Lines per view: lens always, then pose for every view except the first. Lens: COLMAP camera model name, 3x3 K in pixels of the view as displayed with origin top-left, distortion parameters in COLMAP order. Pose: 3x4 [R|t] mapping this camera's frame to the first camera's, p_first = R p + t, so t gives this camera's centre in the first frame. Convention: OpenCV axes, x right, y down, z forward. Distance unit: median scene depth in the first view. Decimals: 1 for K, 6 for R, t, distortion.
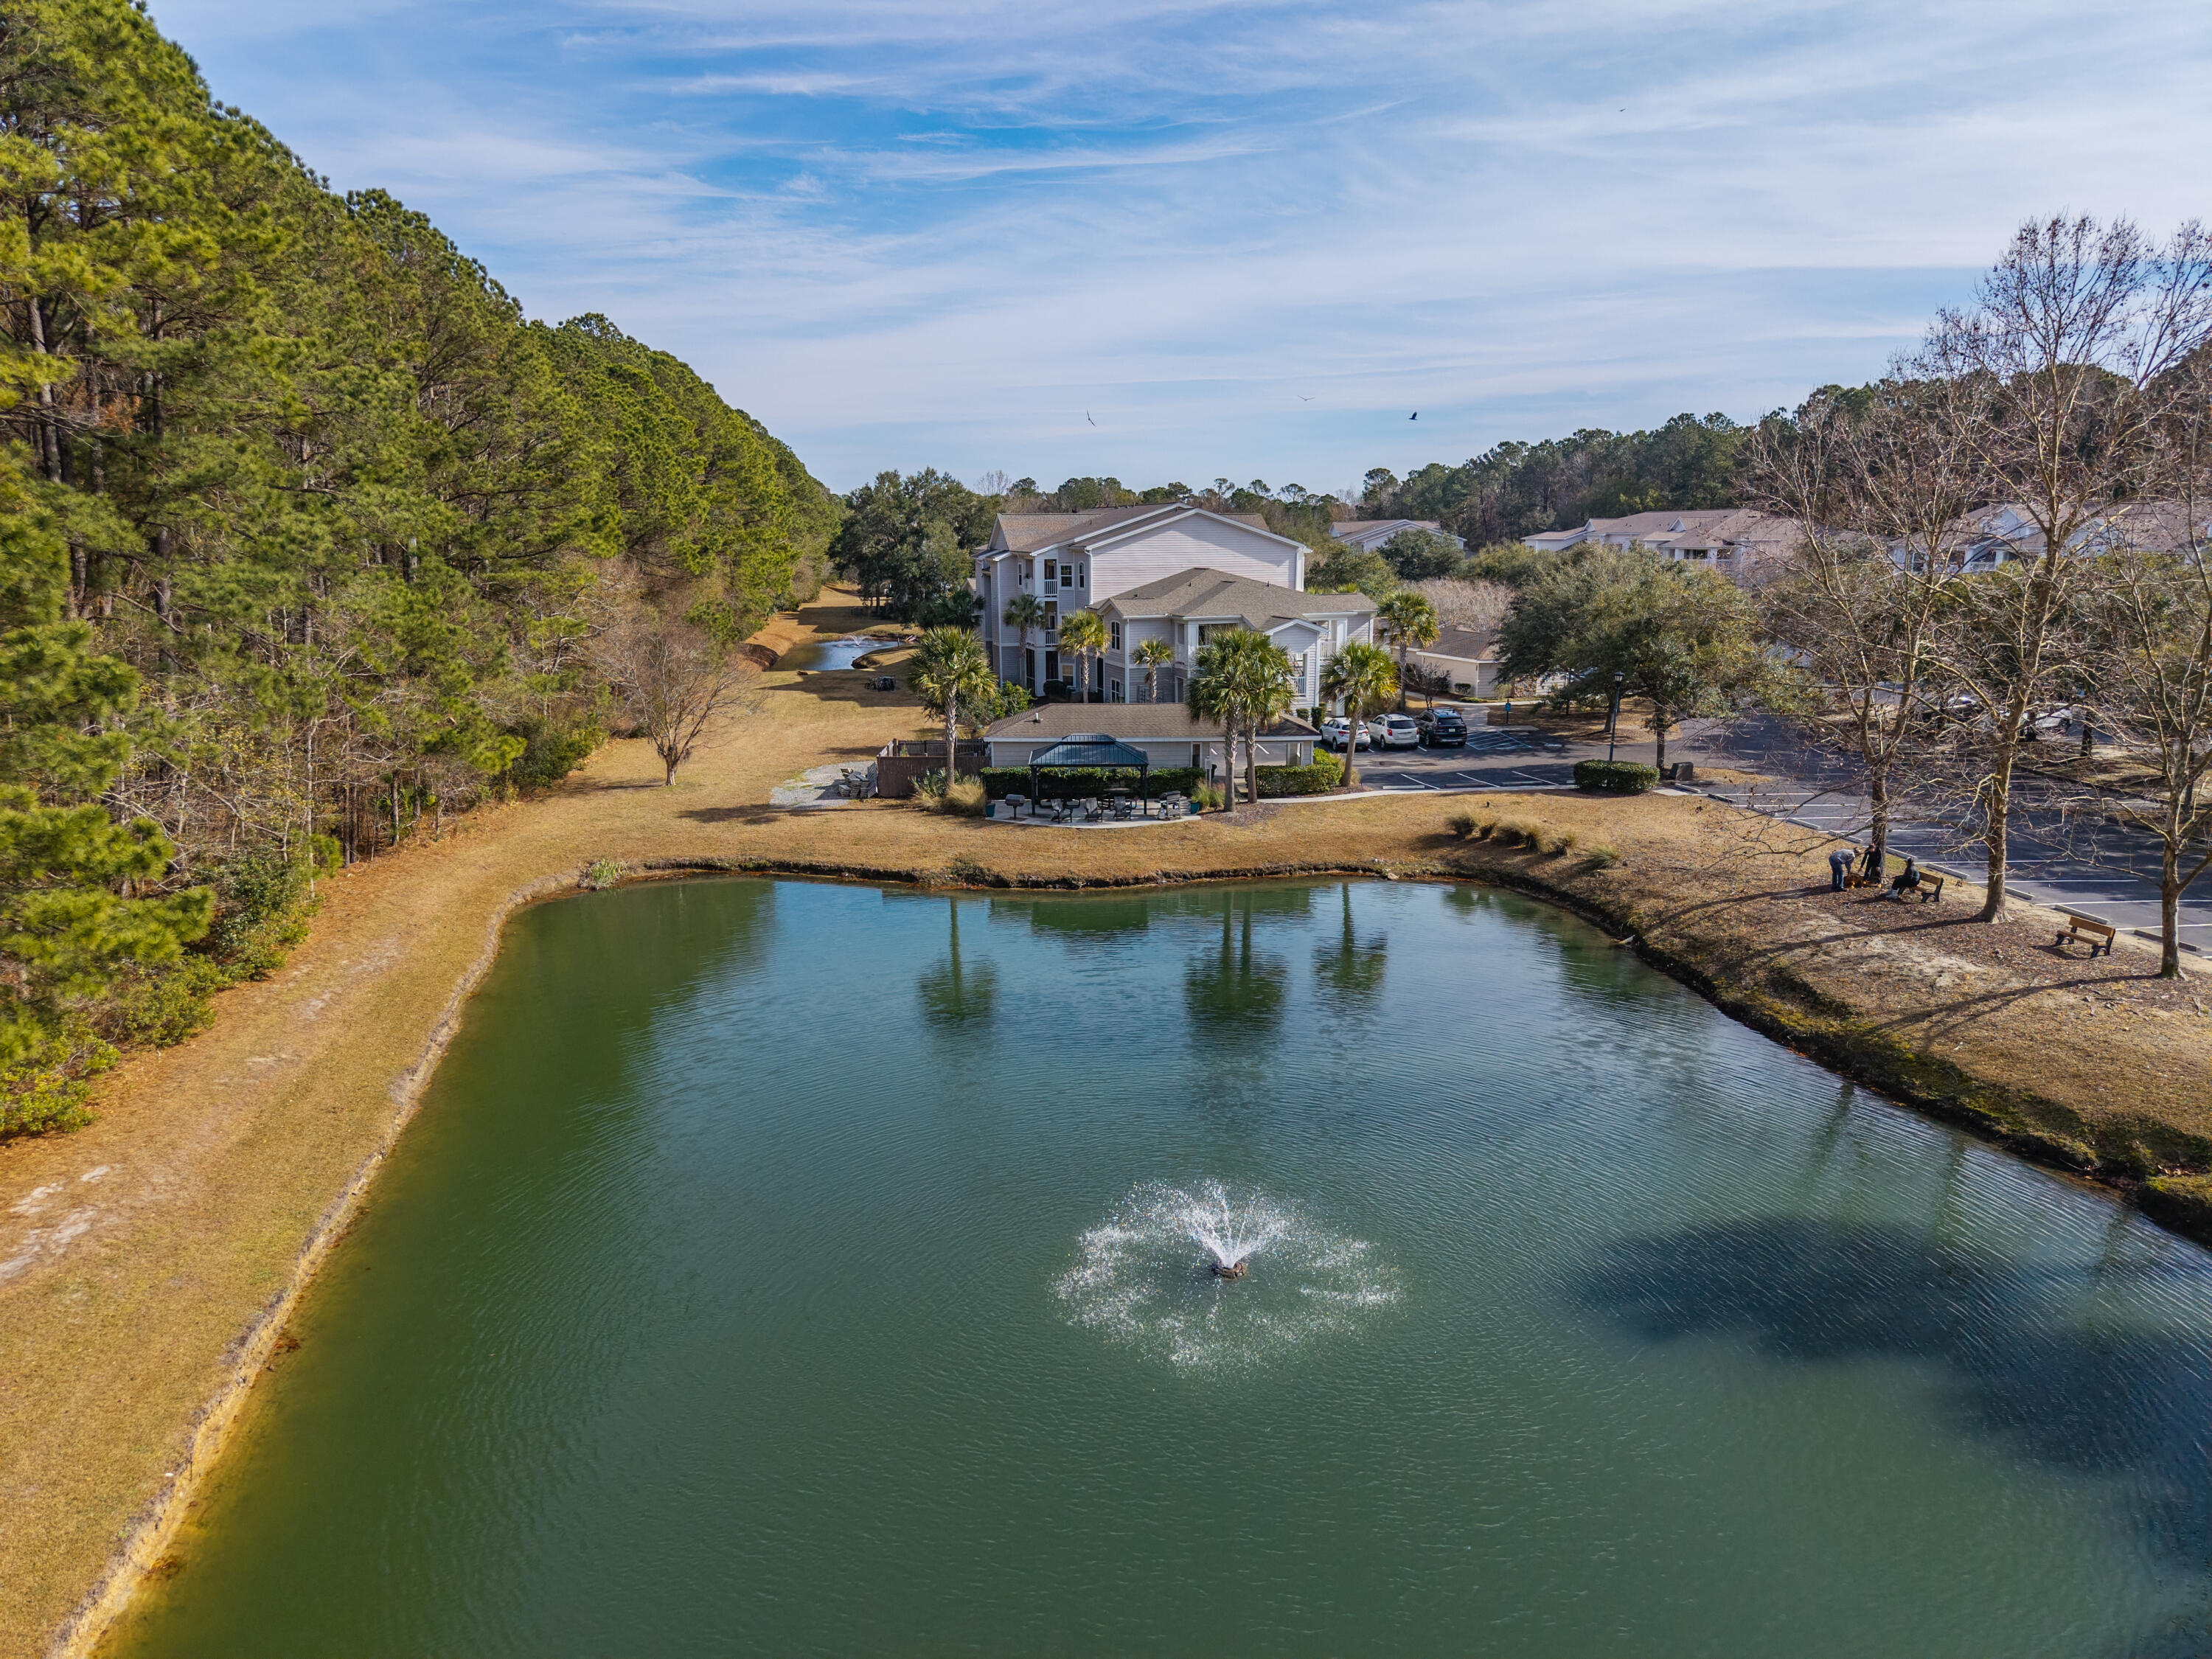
lens RADIAL K [[1519.9, 0, 1106.0], [0, 1519.9, 829.5], [0, 0, 1]] dist [0.087502, -0.001000]
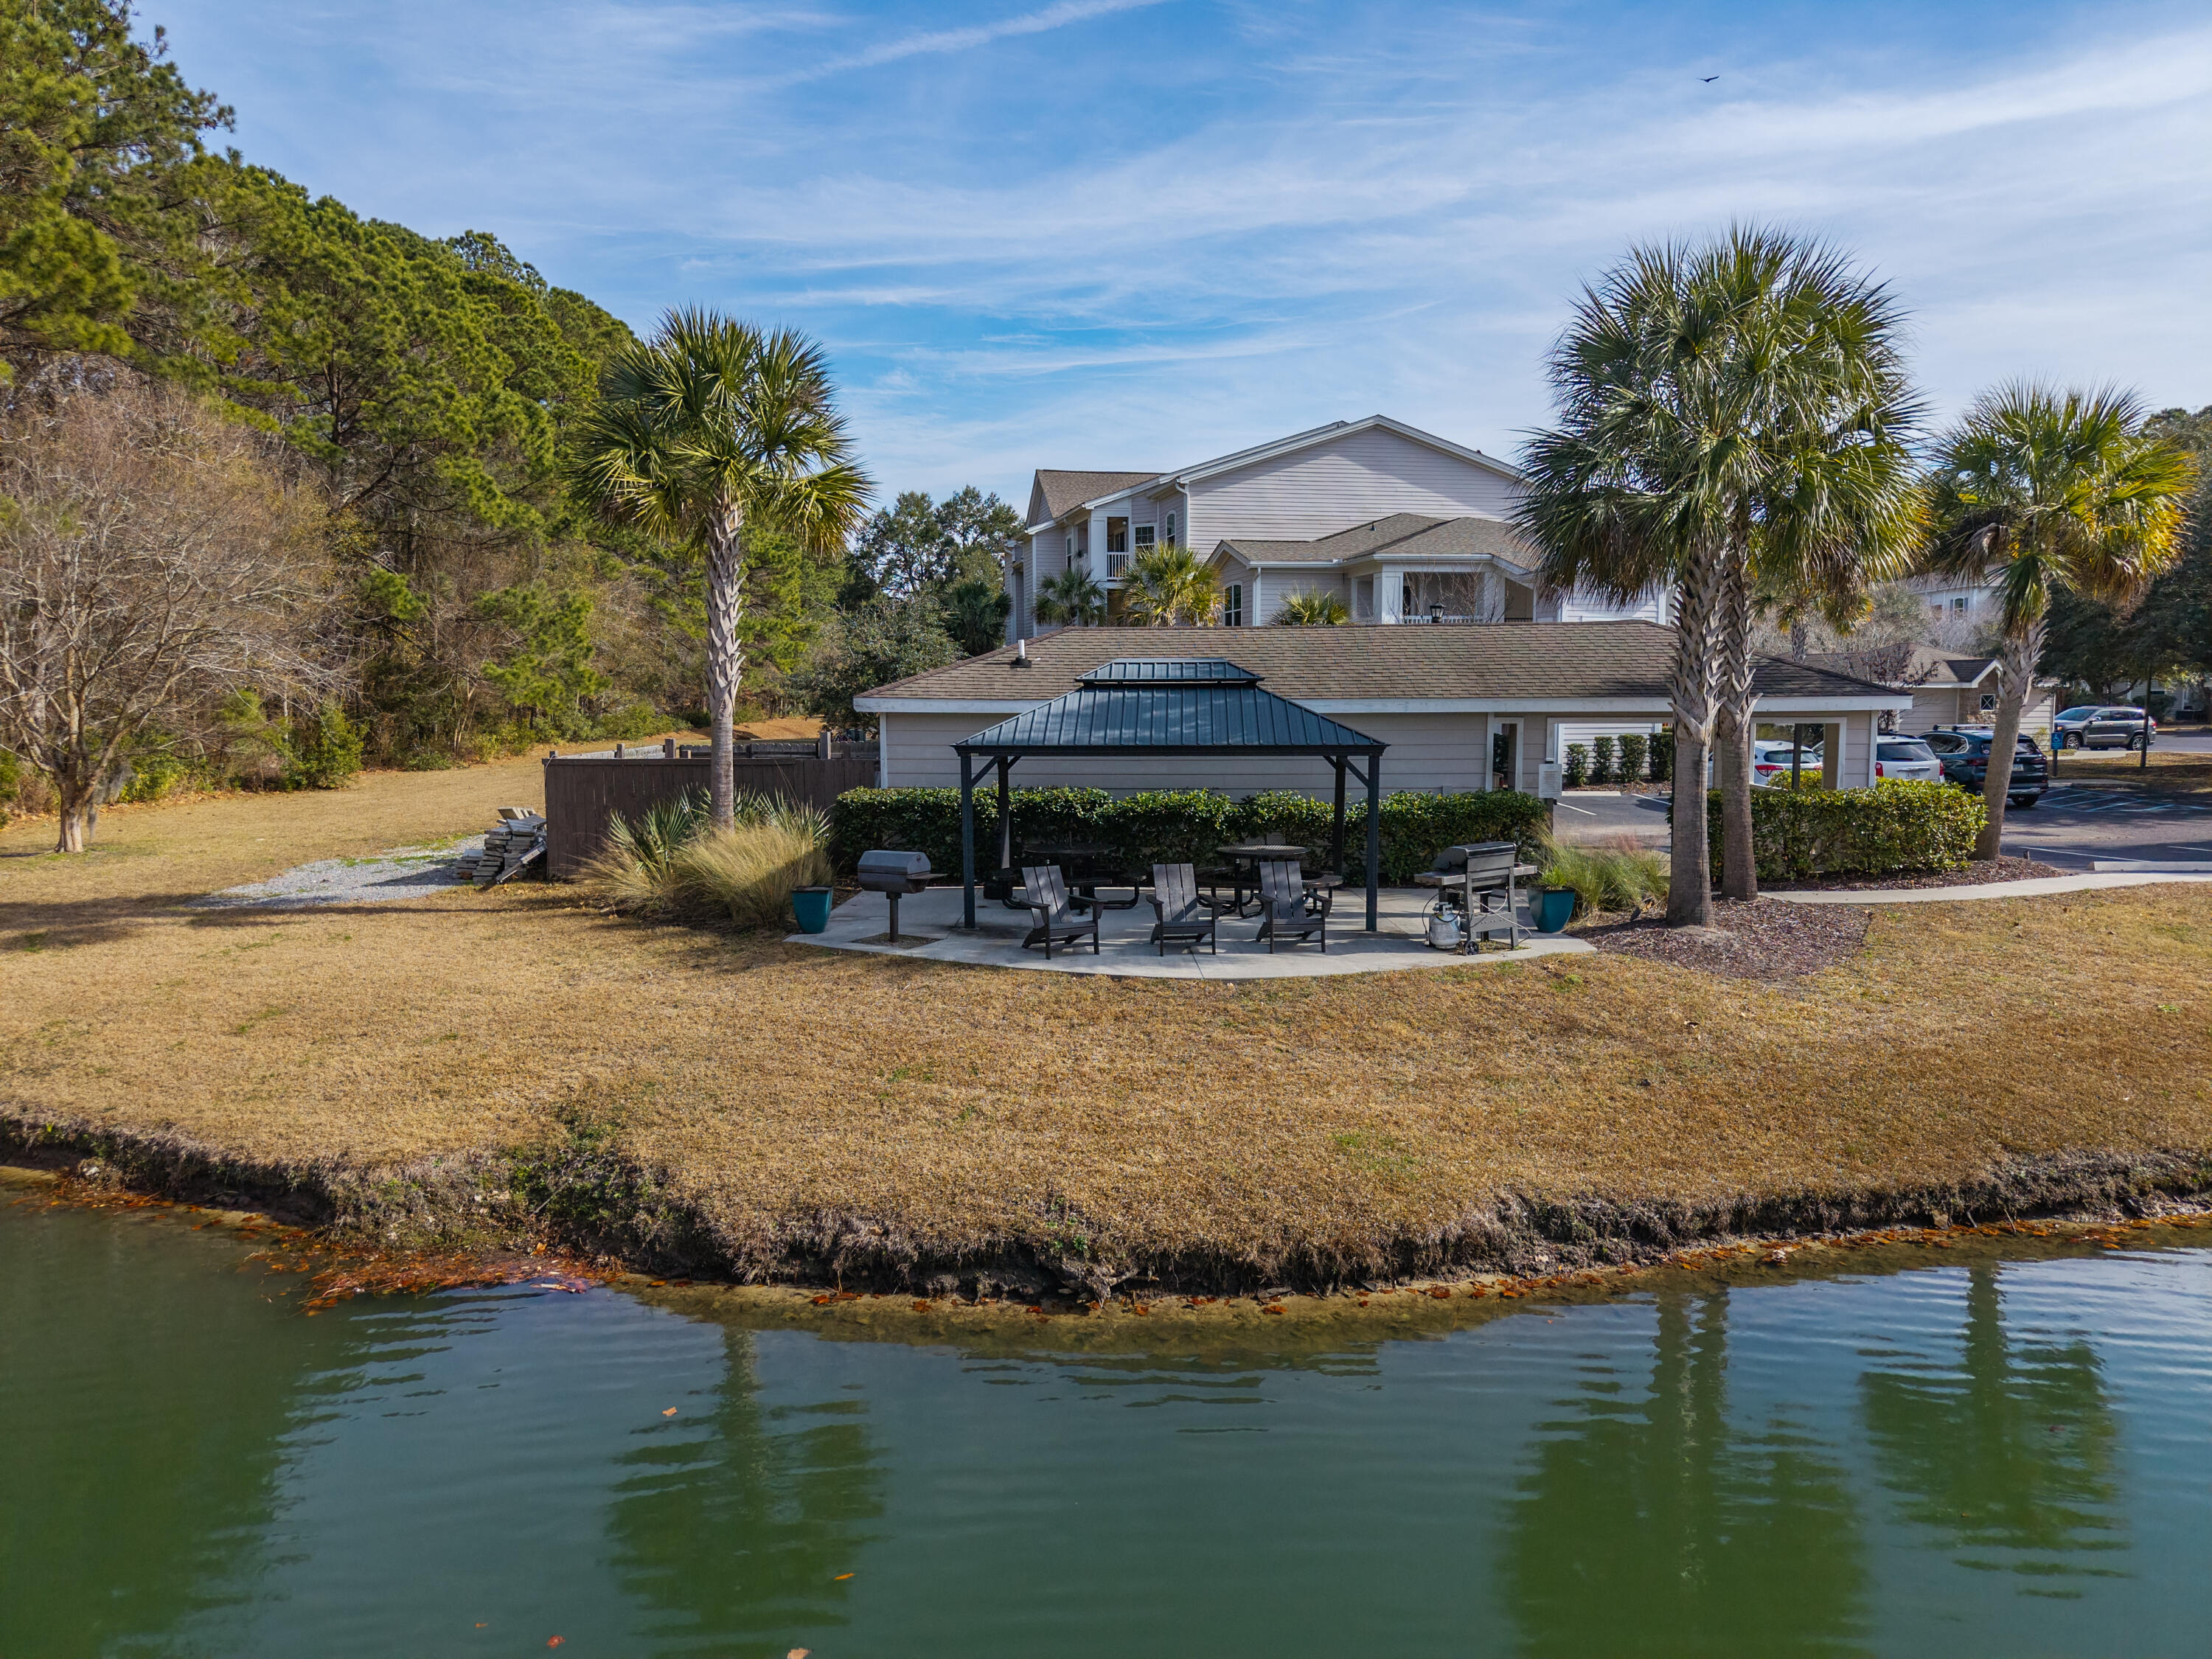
lens RADIAL K [[1519.9, 0, 1106.0], [0, 1519.9, 829.5], [0, 0, 1]] dist [0.087502, -0.001000]
pose [[0.997920, 0.007786, -0.063991, -0.004626], [-0.014229, 0.994801, -0.100841, 0.000241], [0.062874, 0.101542, 0.992842, 0.718618]]
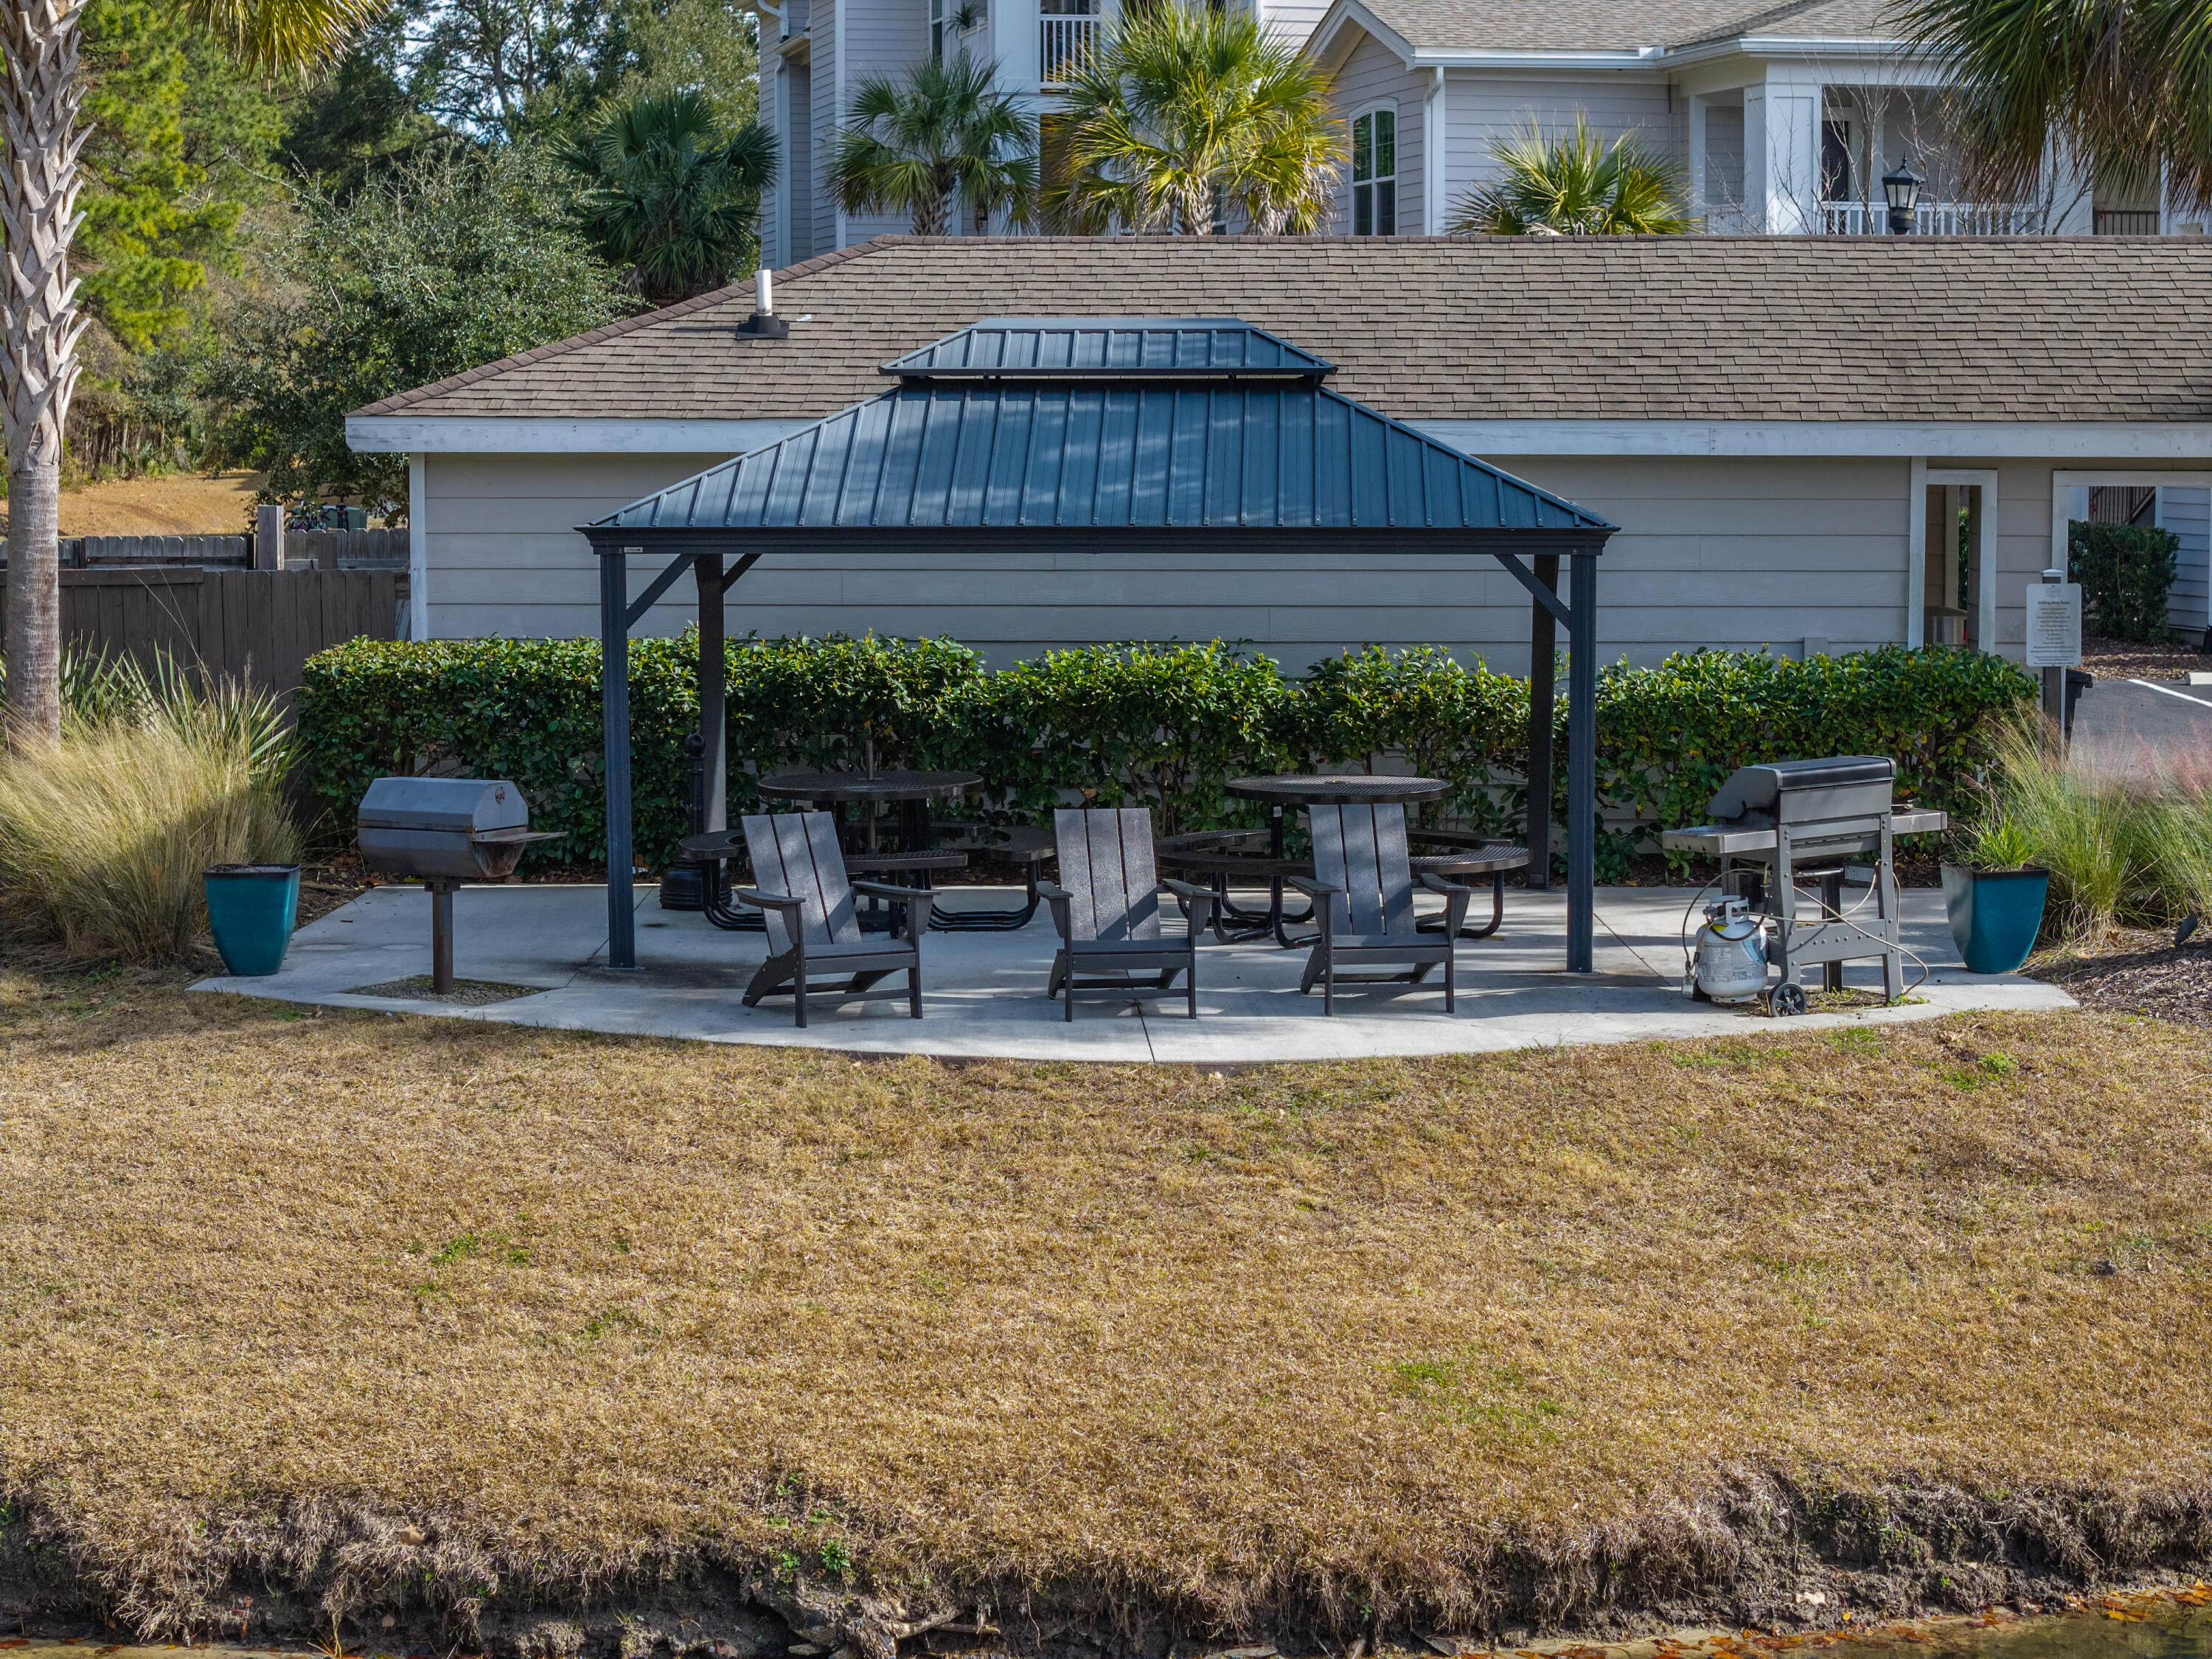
lens RADIAL K [[4597.4, 0, 1106.0], [0, 4597.4, 829.5], [0, 0, 1]] dist [-0.497540, 3.878746]
pose [[0.998266, 0.009264, -0.058129, 0.009899], [-0.014907, 0.995133, -0.097404, 0.013576], [0.056943, 0.098102, 0.993546, 0.649535]]
